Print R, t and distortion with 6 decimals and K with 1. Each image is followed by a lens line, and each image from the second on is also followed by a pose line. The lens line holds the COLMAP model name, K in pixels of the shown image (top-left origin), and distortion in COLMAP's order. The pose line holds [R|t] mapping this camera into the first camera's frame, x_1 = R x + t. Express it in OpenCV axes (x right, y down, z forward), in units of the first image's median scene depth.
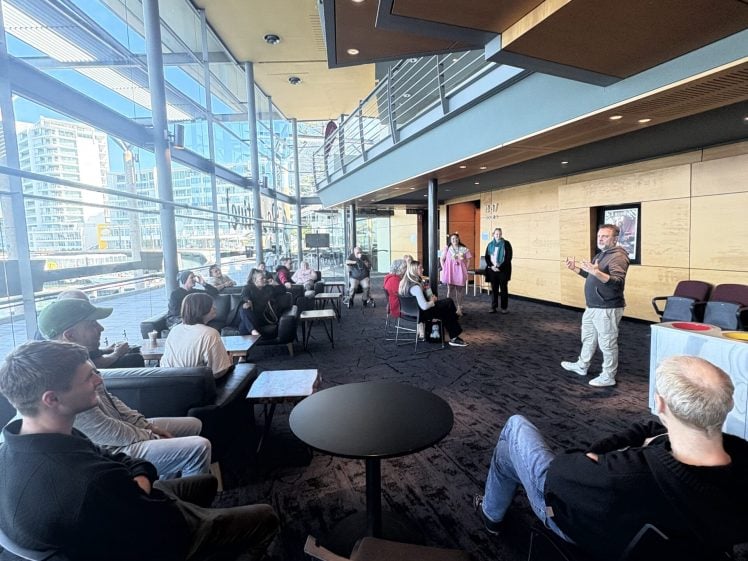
lens RADIAL K [[395.8, 0, 376.3], [0, 395.8, 282.4], [0, 0, 1]] dist [-0.001908, 0.000242]
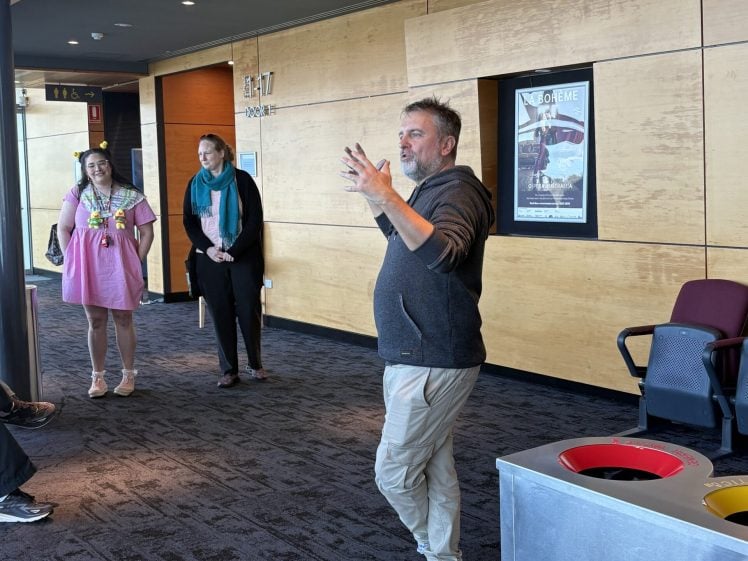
lens RADIAL K [[971.7, 0, 373.8], [0, 971.7, 292.5], [0, 0, 1]] dist [0.175661, -0.616115]
pose [[0.960951, -0.026429, 0.275455, 0.218272], [0.025941, 0.999649, 0.005417, -0.004814], [-0.275501, 0.001940, 0.961299, 0.190340]]
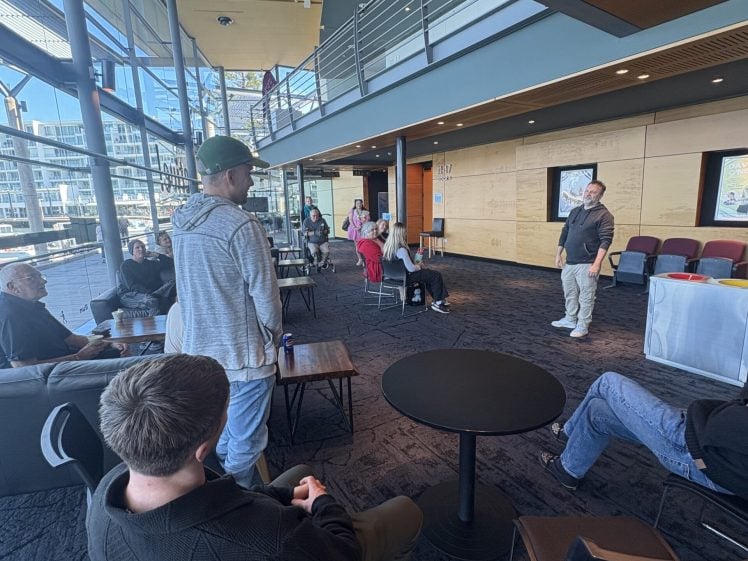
lens RADIAL K [[395.8, 0, 376.3], [0, 395.8, 282.4], [0, 0, 1]] dist [-0.001908, 0.000242]
pose [[0.982431, -0.045174, 0.181074, -0.109652], [0.029337, 0.995581, 0.089206, 0.003165], [-0.184303, -0.082327, 0.979415, 0.047197]]
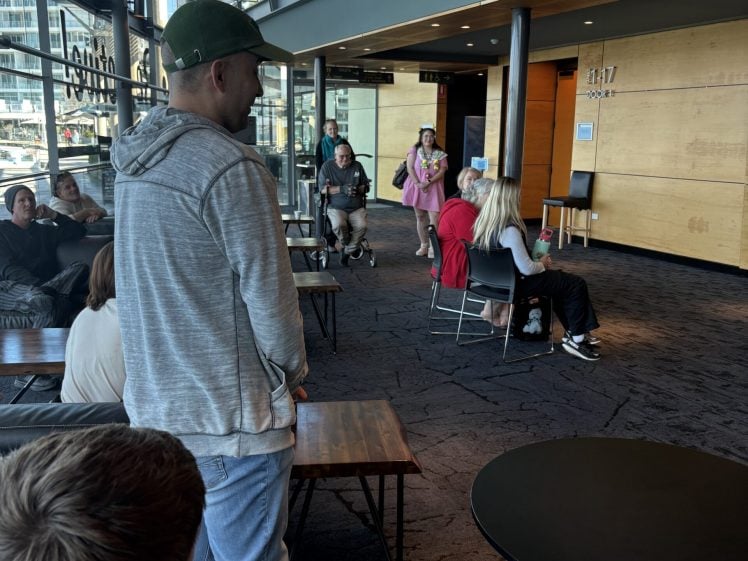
lens RADIAL K [[754.6, 0, 370.9], [0, 754.6, 293.0], [0, 0, 1]] dist [0.023385, -0.011783]
pose [[0.996607, 0.015801, 0.080775, -0.116902], [-0.023683, 0.994946, 0.097574, 0.001868], [-0.078825, -0.099156, 0.991945, 0.056966]]
